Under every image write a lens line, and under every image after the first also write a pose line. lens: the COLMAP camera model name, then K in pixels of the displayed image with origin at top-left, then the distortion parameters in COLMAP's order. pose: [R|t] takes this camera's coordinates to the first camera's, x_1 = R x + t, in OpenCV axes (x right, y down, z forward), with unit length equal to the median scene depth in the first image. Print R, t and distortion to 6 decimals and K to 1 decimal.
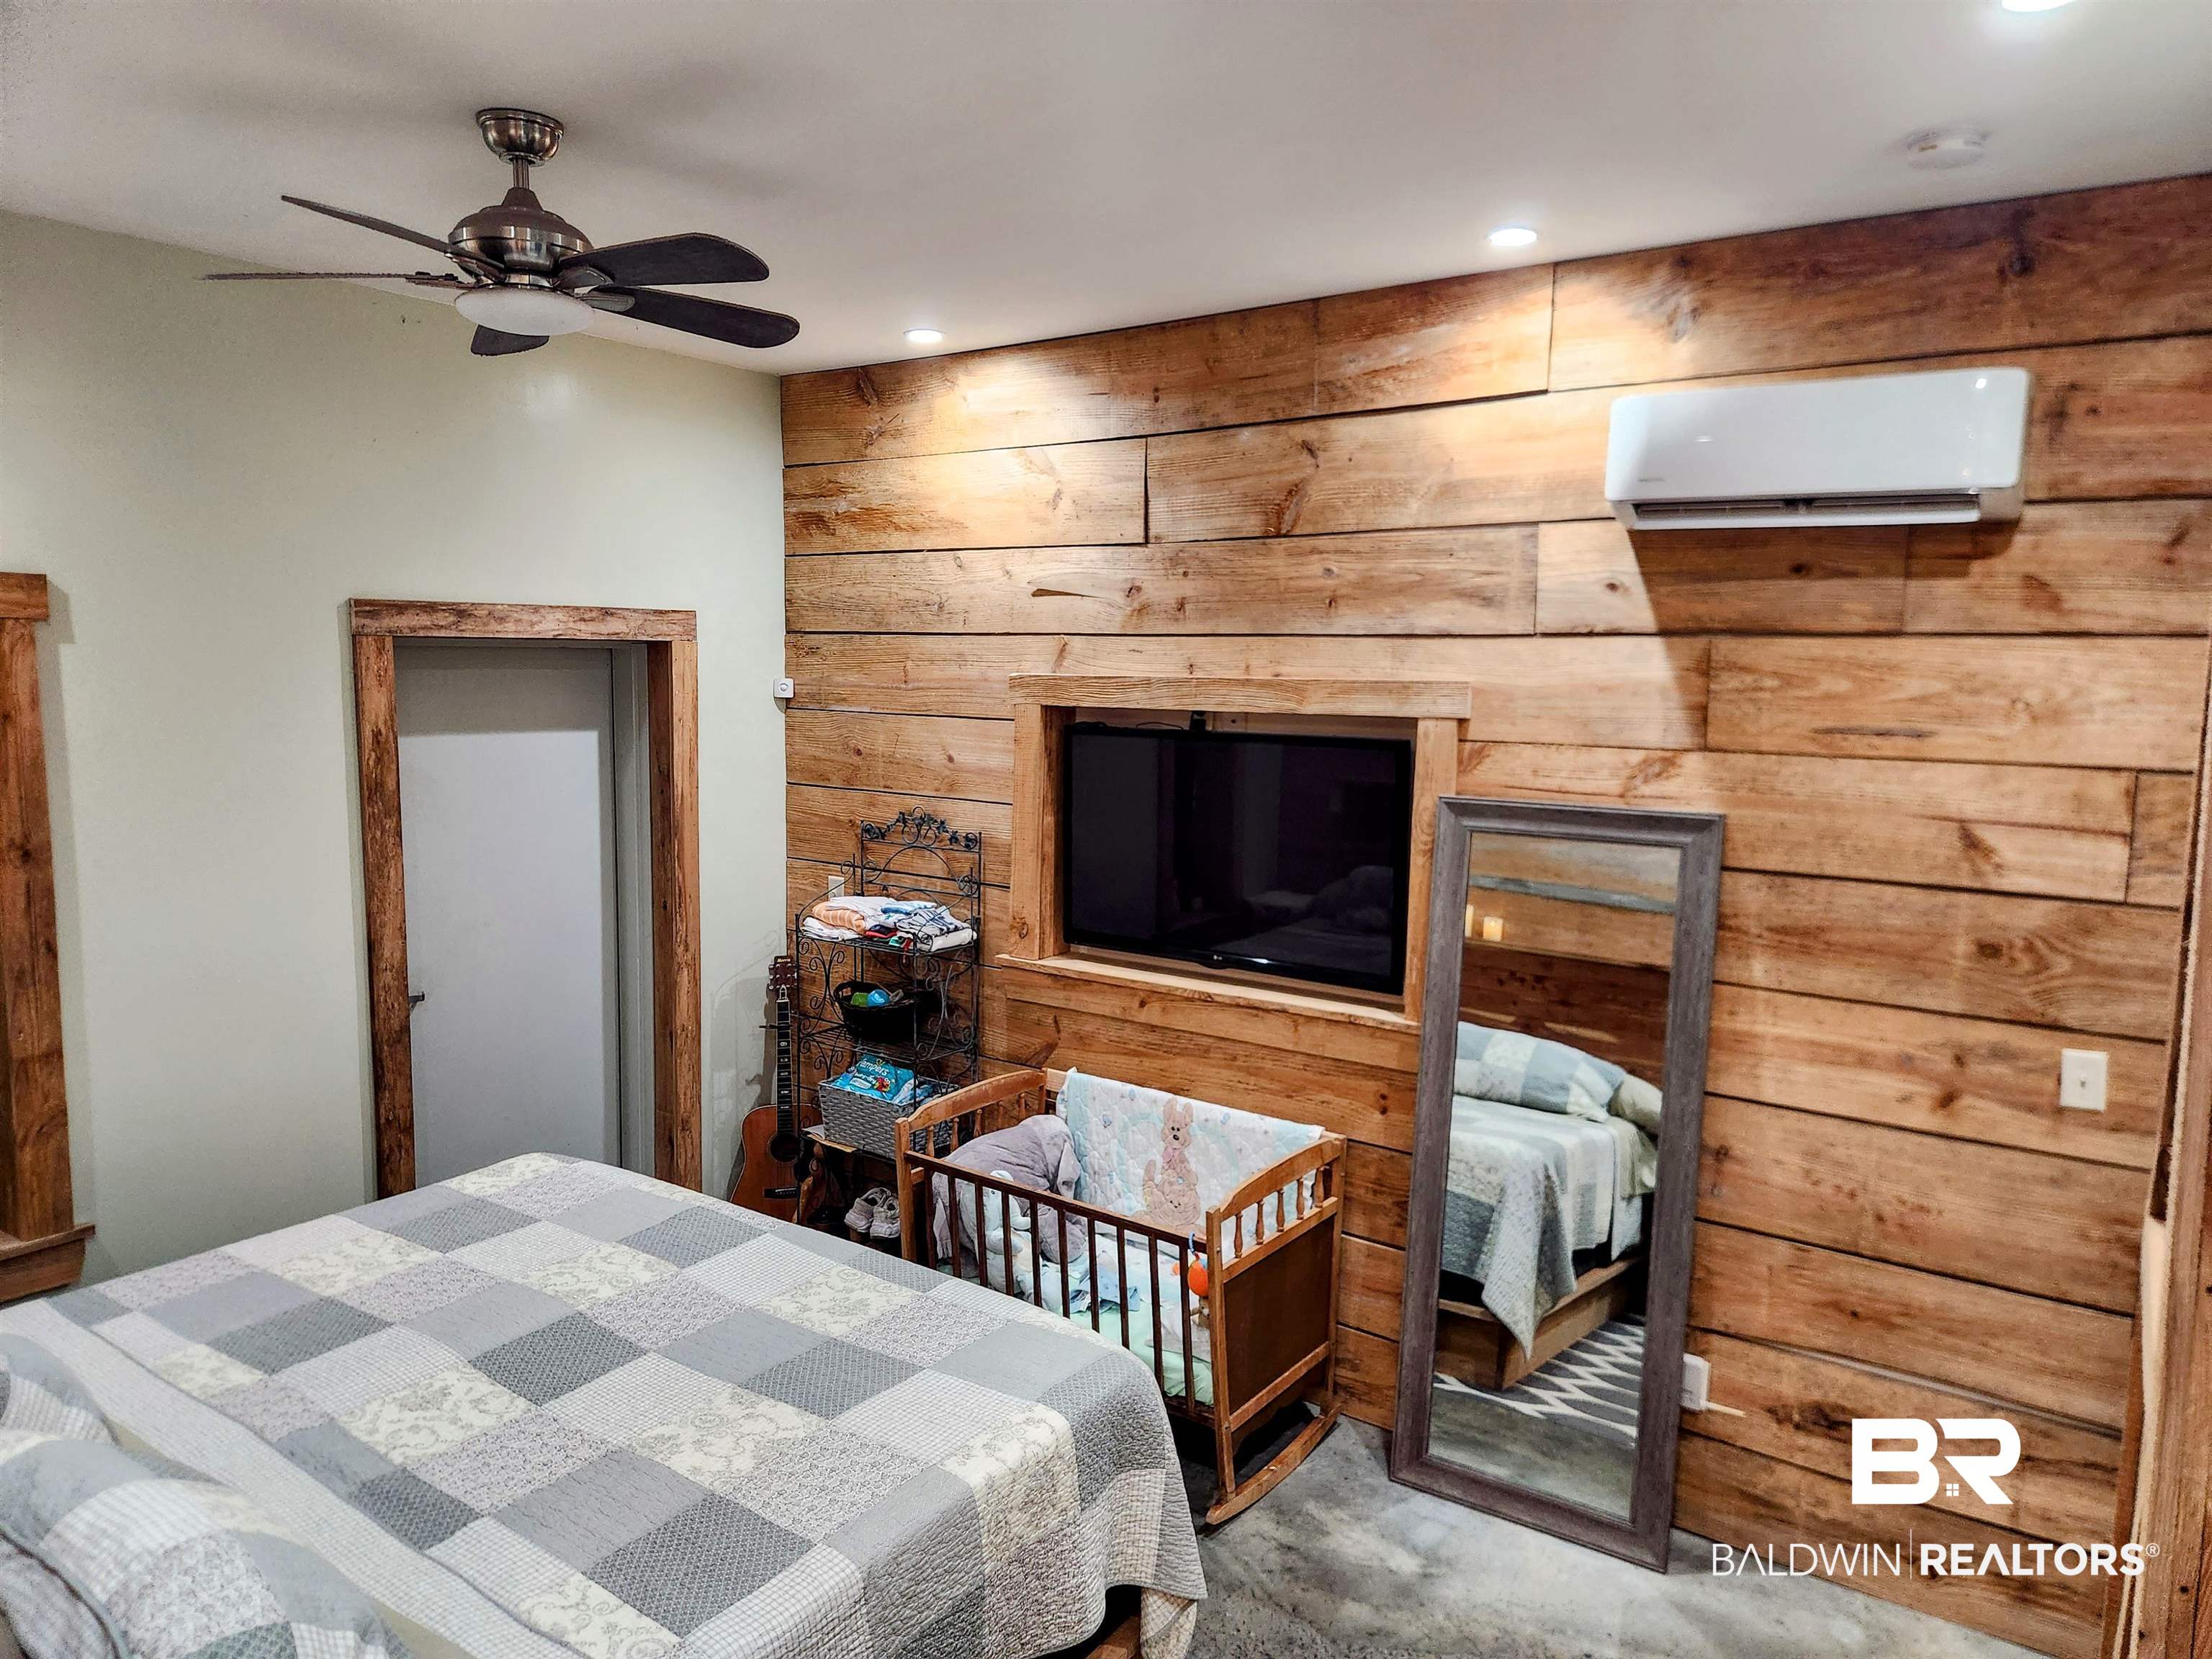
lens RADIAL K [[1498.7, 0, 1125.5], [0, 1498.7, 841.1], [0, 0, 1]] dist [0.059583, -0.045655]
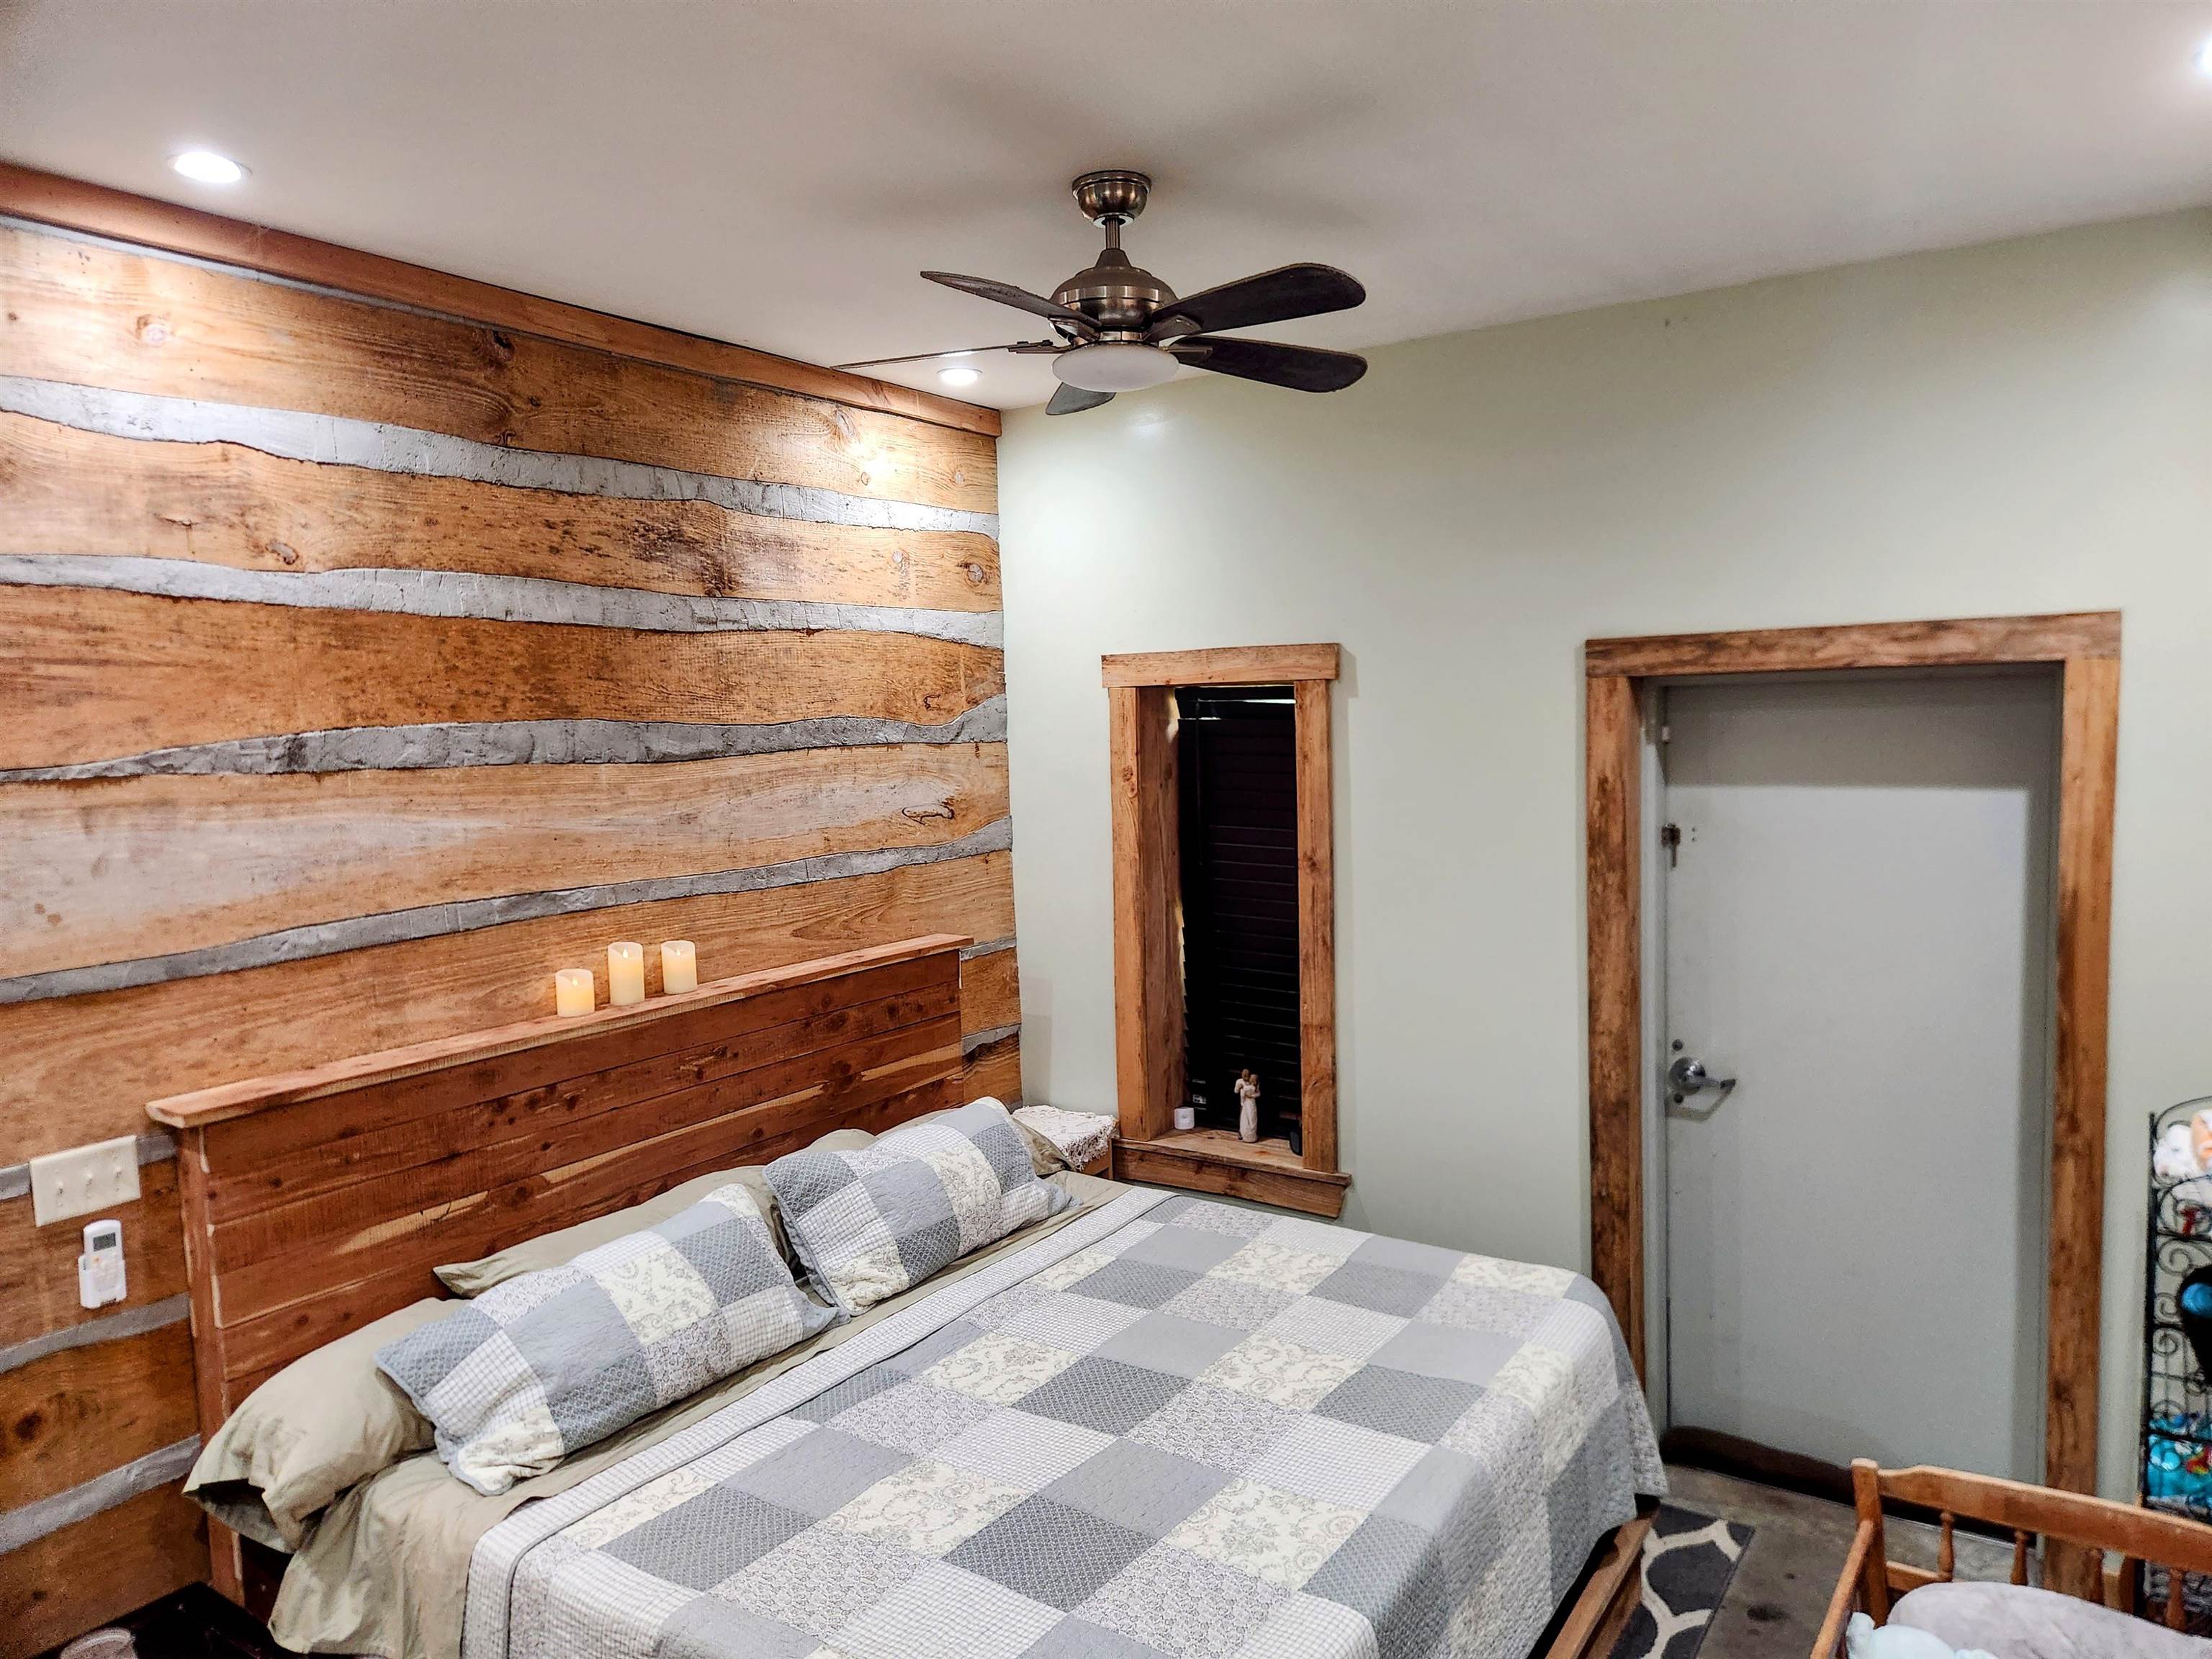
lens RADIAL K [[1498.7, 0, 1120.0], [0, 1498.7, 831.4], [0, 0, 1]] dist [0.059583, -0.045655]
pose [[0.009501, 0.068464, -0.997608, 0.435822], [-0.100221, 0.992695, 0.067173, -0.072562], [0.994920, 0.099343, 0.016293, 0.690978]]
